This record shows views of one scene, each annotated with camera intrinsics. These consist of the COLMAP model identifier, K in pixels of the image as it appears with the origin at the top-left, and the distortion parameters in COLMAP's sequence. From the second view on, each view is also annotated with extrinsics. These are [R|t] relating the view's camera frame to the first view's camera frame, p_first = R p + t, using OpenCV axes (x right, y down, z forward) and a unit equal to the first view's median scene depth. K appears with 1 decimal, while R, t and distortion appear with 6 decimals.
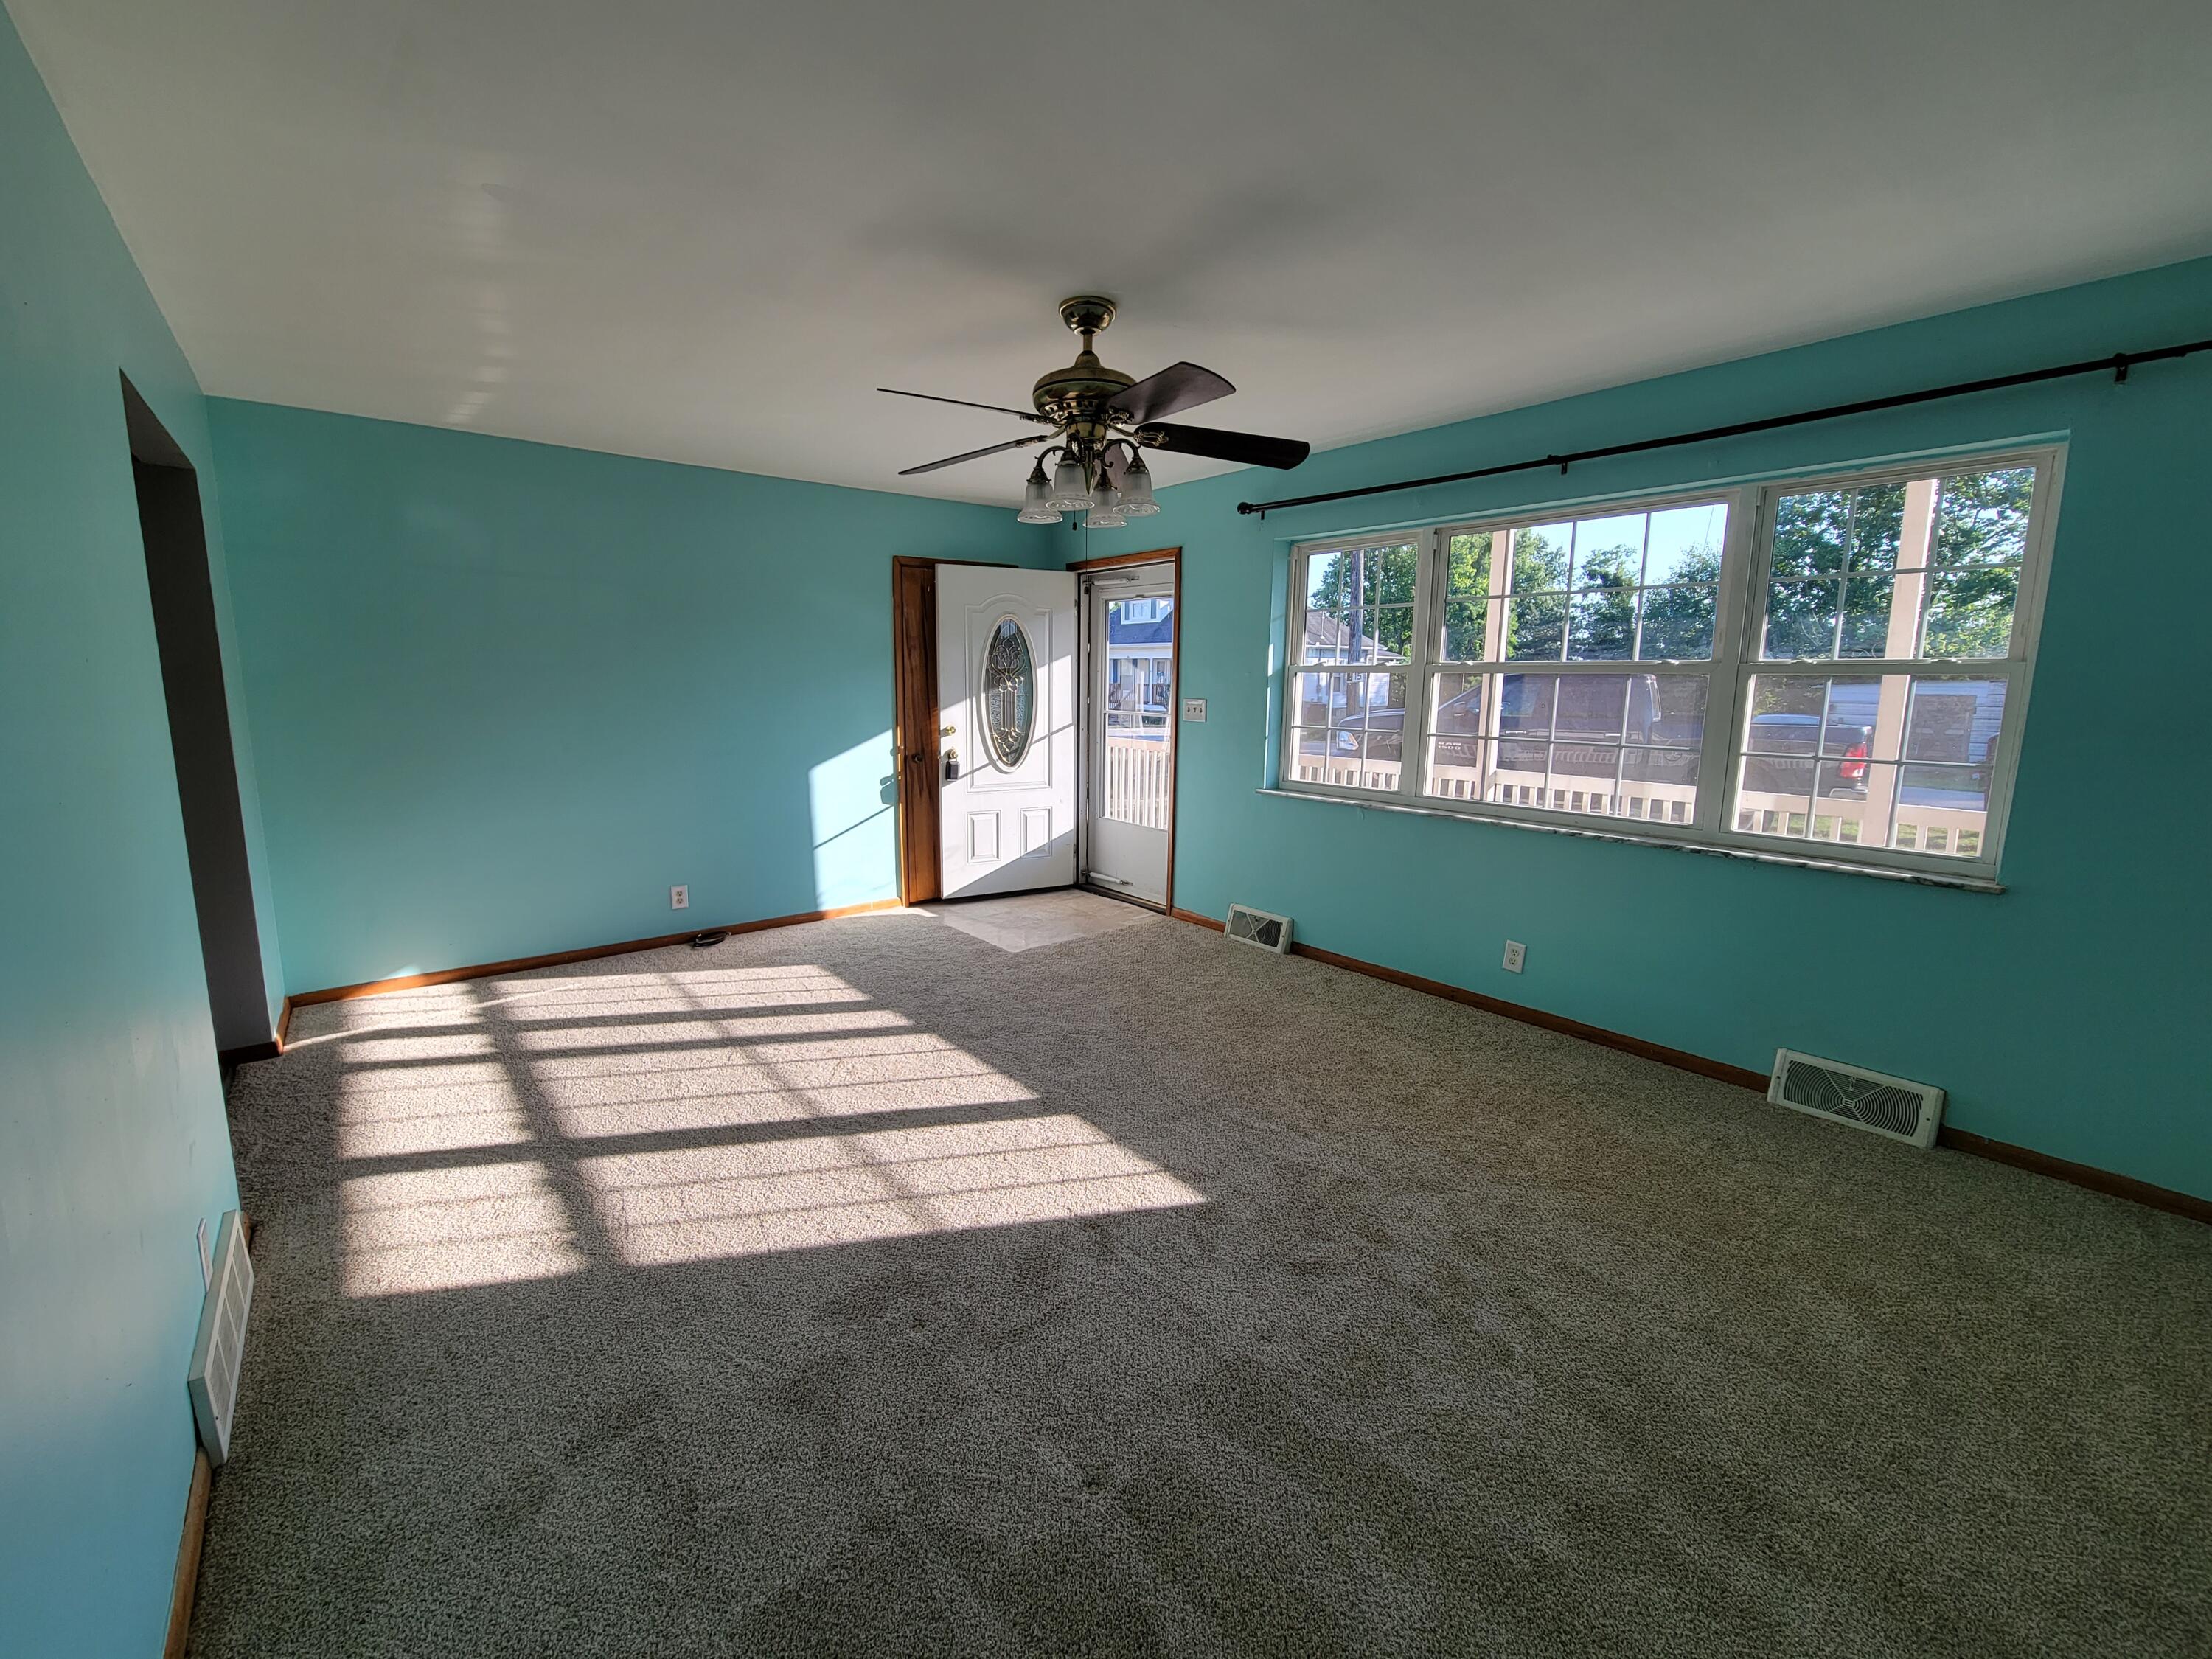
lens RADIAL K [[917.7, 0, 1104.2], [0, 917.7, 794.7], [0, 0, 1]] dist [-0.000618, -0.000038]
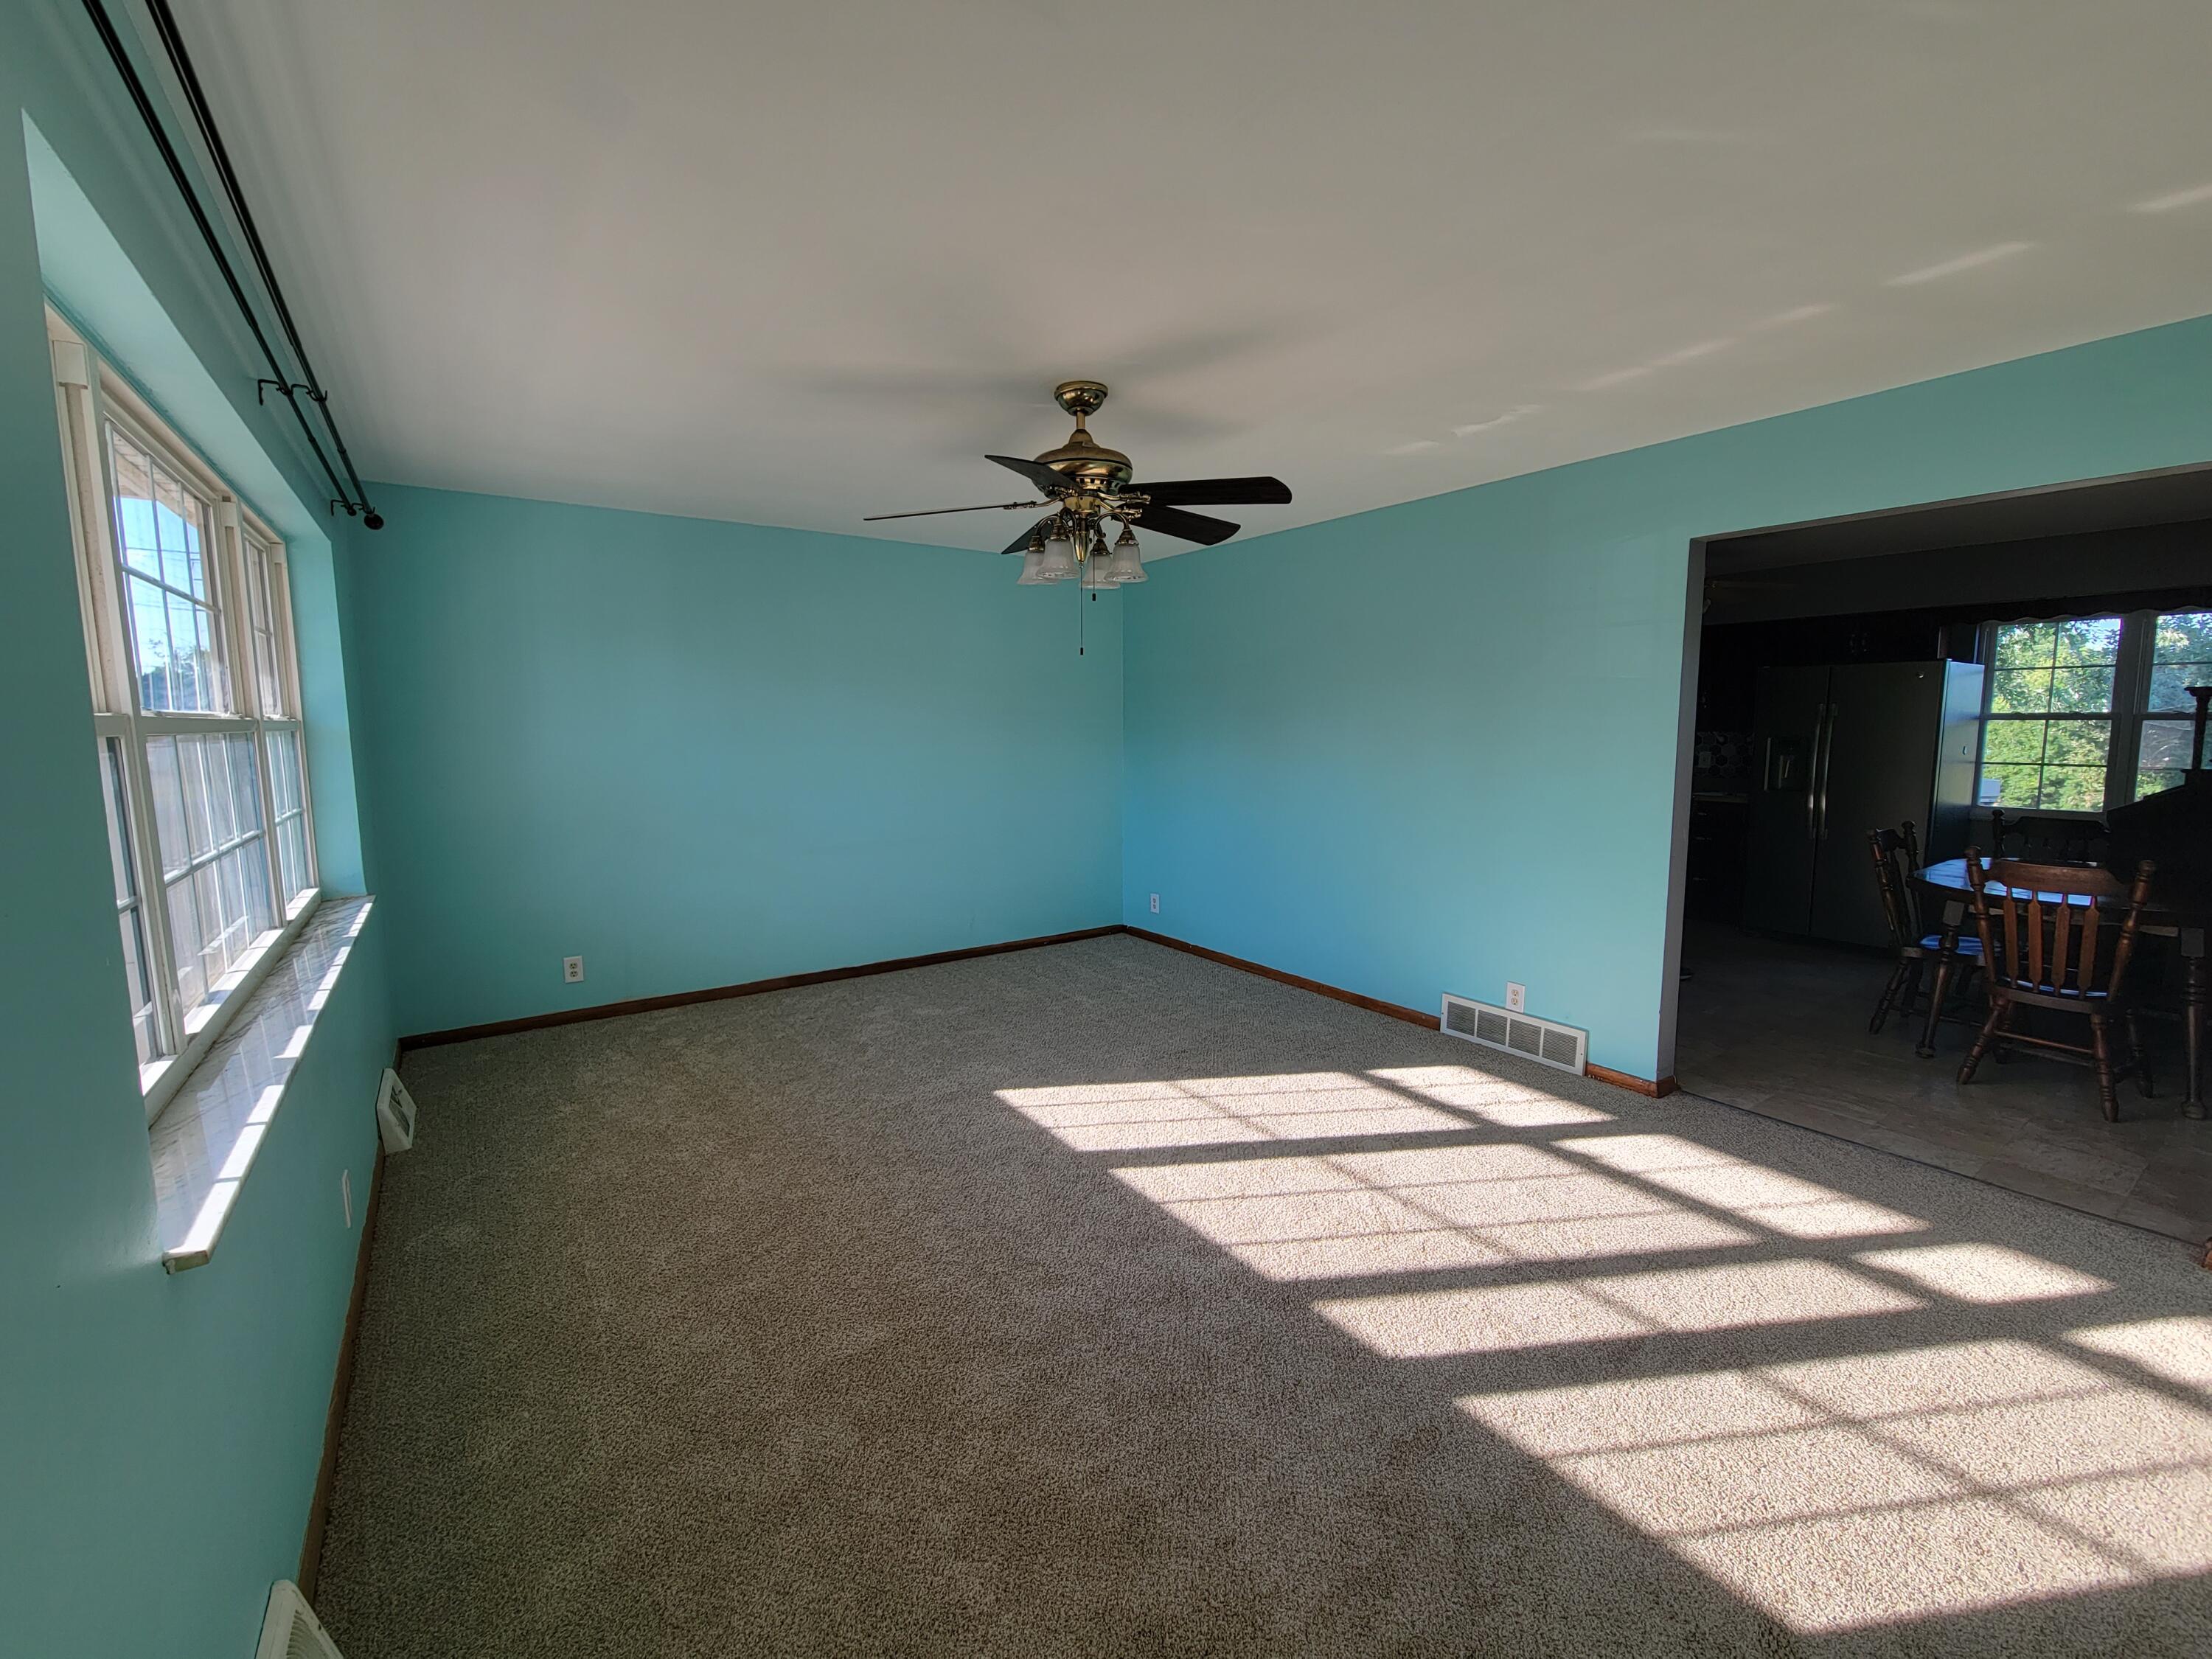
lens RADIAL K [[899.1, 0, 1079.8], [0, 899.1, 817.7], [0, 0, 1]] dist [-0.000845, -0.006784]
pose [[-0.995393, -0.015773, 0.094570, -0.118425], [0.006326, 0.973418, 0.228947, -0.236127], [-0.095667, 0.228491, -0.968834, 1.740430]]
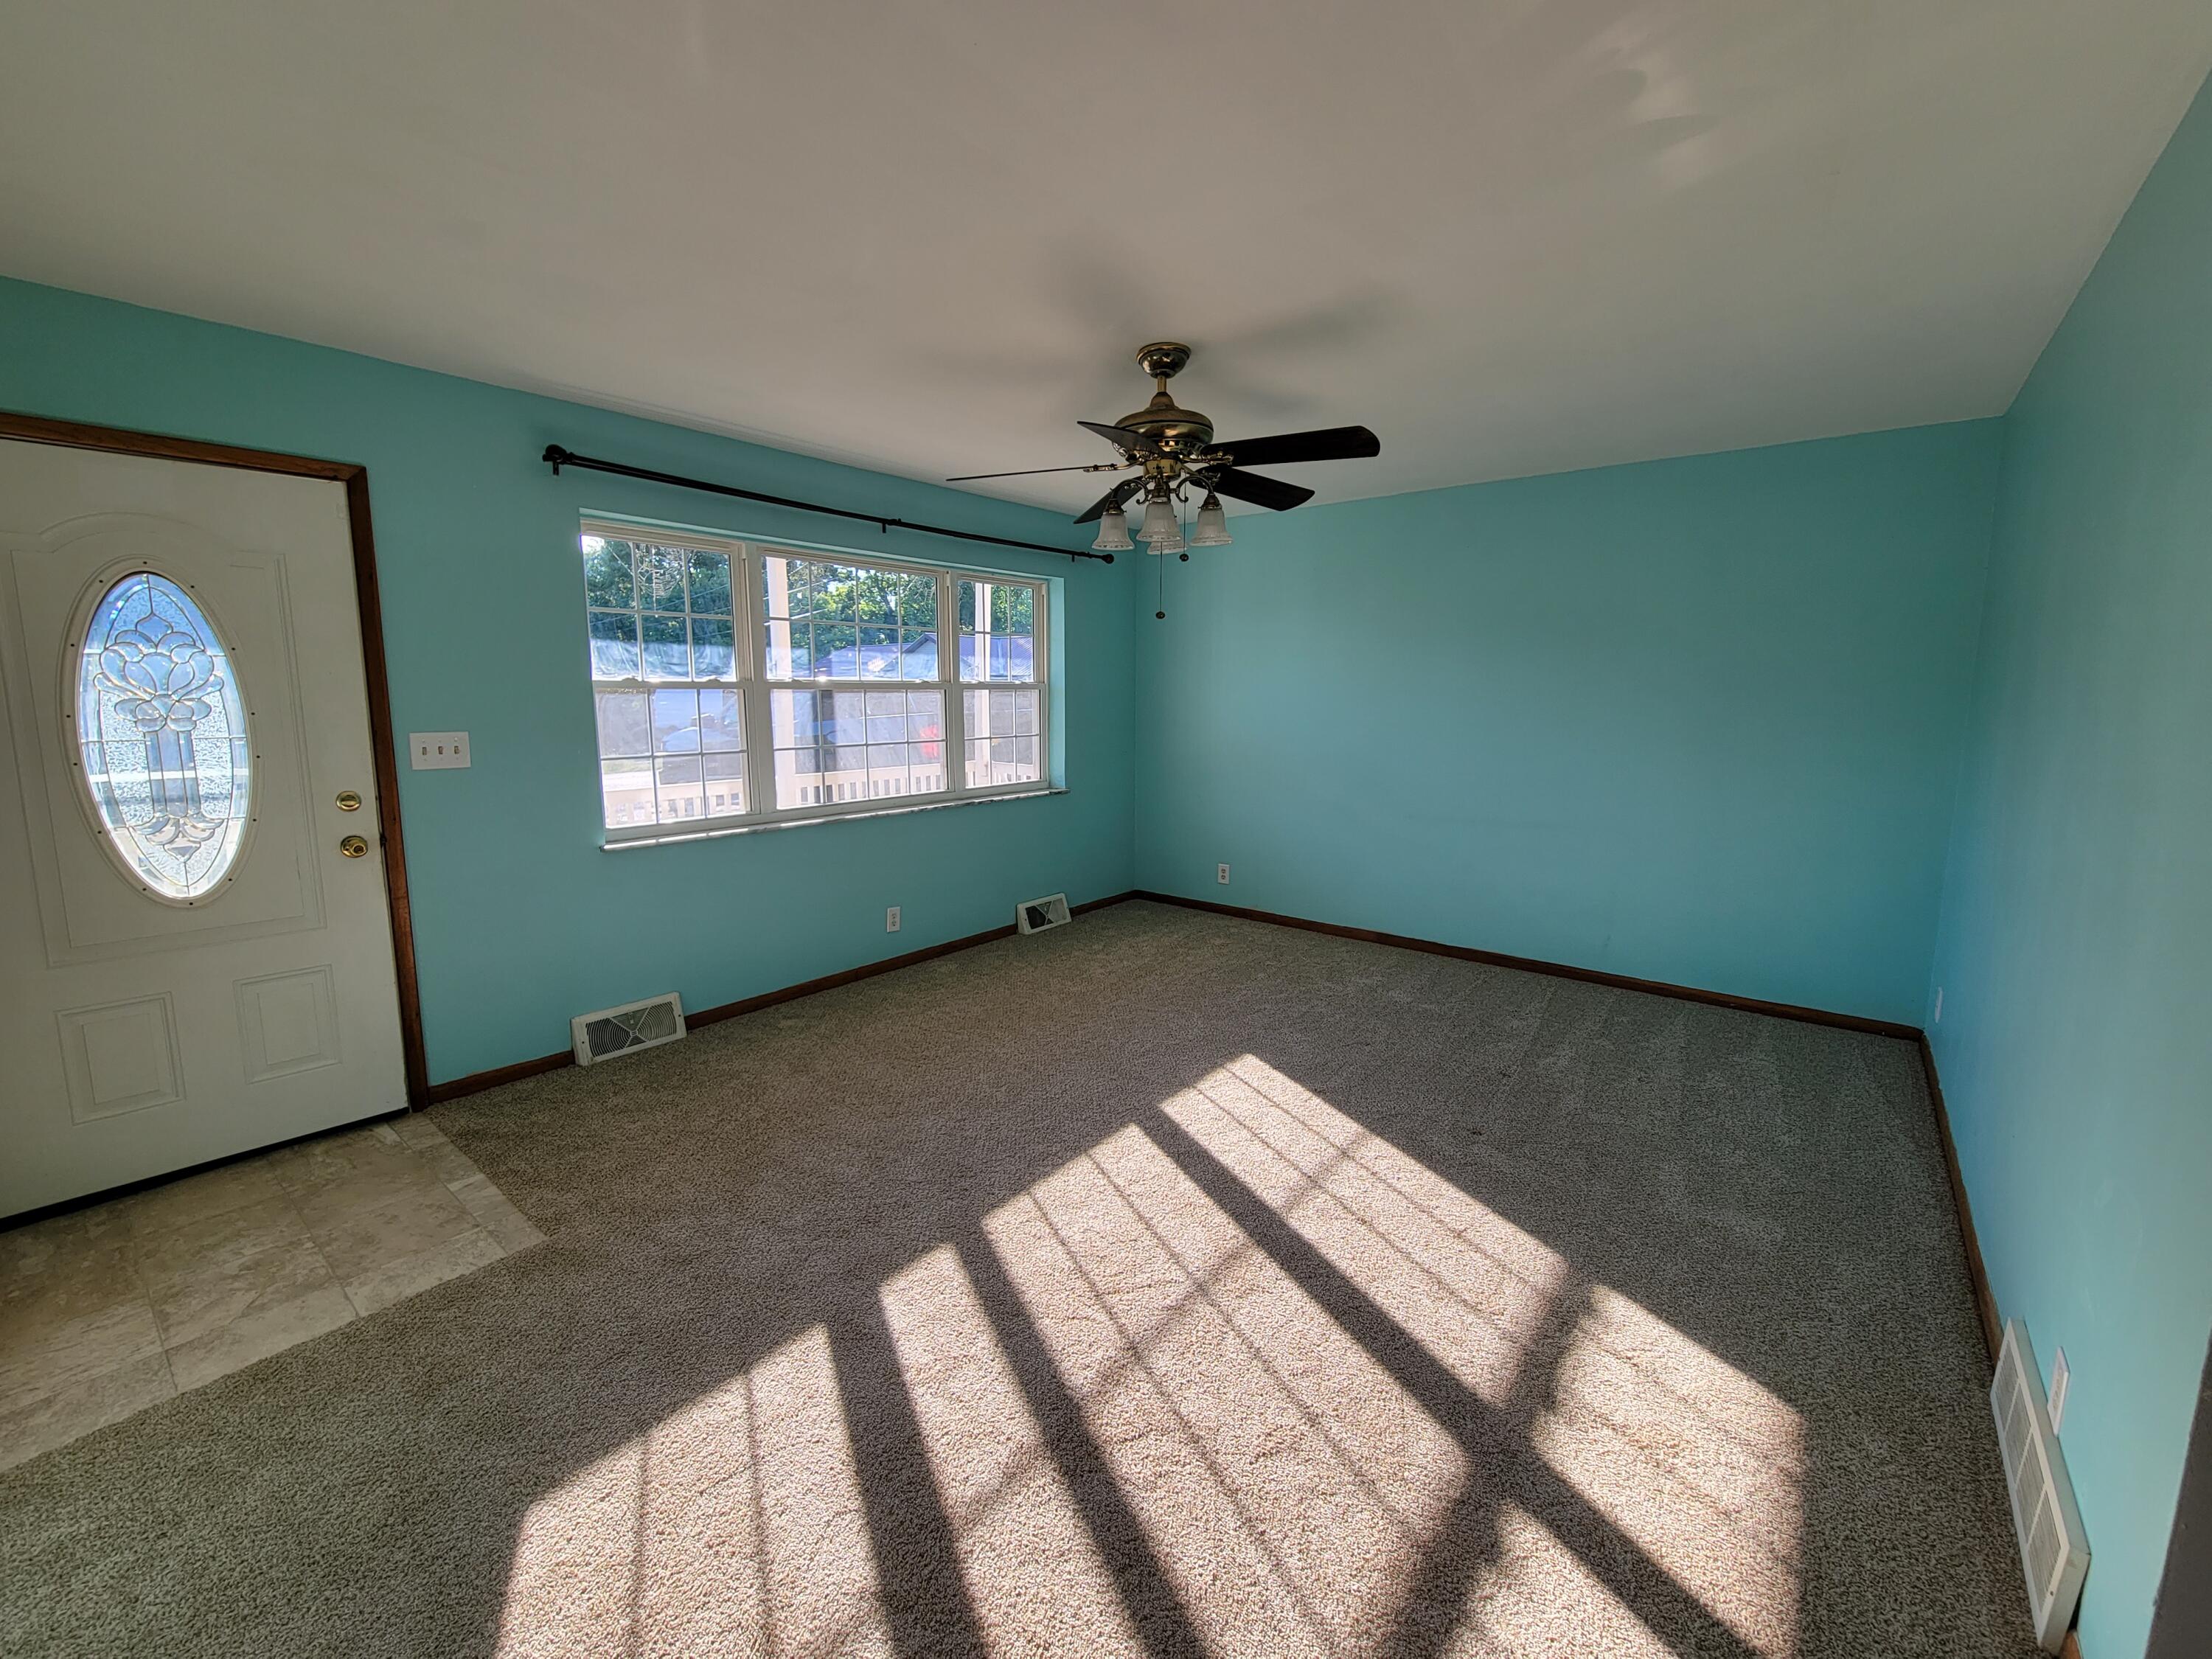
lens RADIAL K [[899.1, 0, 1079.8], [0, 899.1, 817.7], [0, 0, 1]] dist [-0.000845, -0.006784]
pose [[-0.184244, -0.149634, 0.971424, -0.910093], [0.119811, 0.977554, 0.173302, -0.163070], [-0.975551, 0.148317, -0.162181, 1.106217]]
